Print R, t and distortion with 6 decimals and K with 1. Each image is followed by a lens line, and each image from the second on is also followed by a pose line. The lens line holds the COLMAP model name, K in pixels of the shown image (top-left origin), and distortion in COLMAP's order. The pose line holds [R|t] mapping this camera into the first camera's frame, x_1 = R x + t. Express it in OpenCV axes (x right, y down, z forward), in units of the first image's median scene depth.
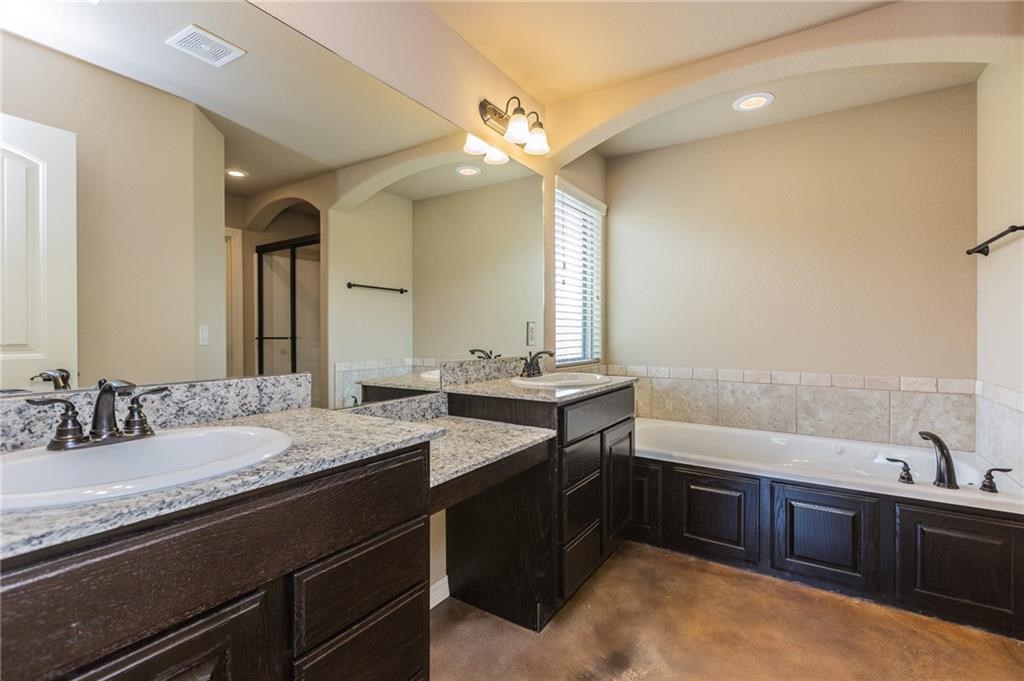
lens RADIAL K [[458.7, 0, 511.3], [0, 458.7, 339.2], [0, 0, 1]] dist [-0.001812, -0.001123]
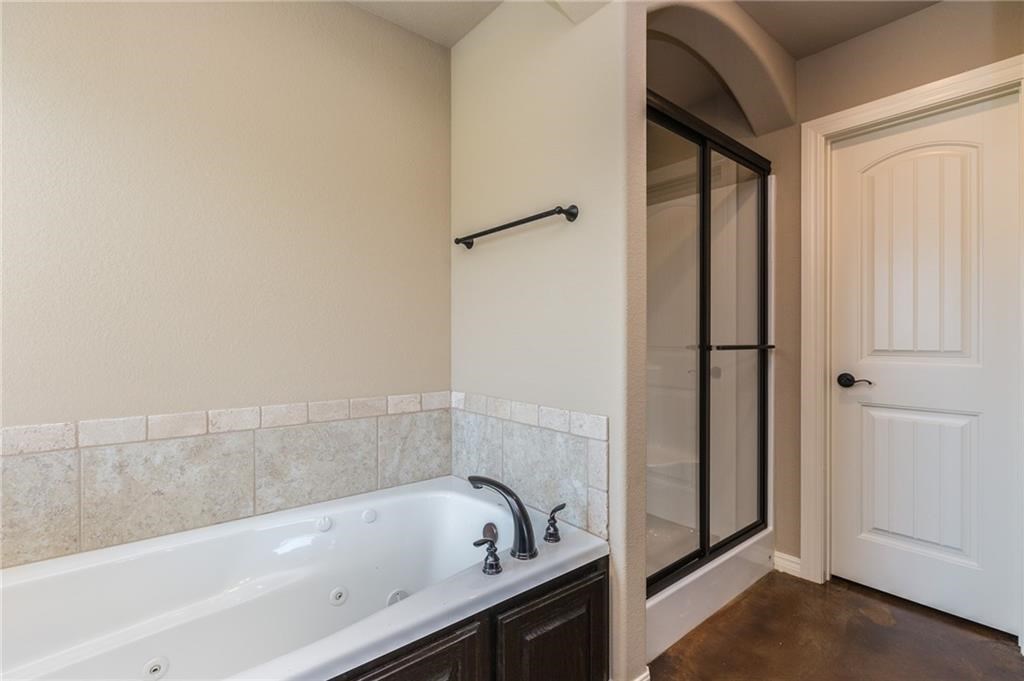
lens RADIAL K [[458.7, 0, 511.3], [0, 458.7, 339.2], [0, 0, 1]] dist [-0.001812, -0.001123]
pose [[0.300049, 0.001921, 0.953922, 0.196003], [0.014782, 0.999869, -0.006663, -0.002837], [-0.953809, 0.016100, 0.299982, 0.577996]]
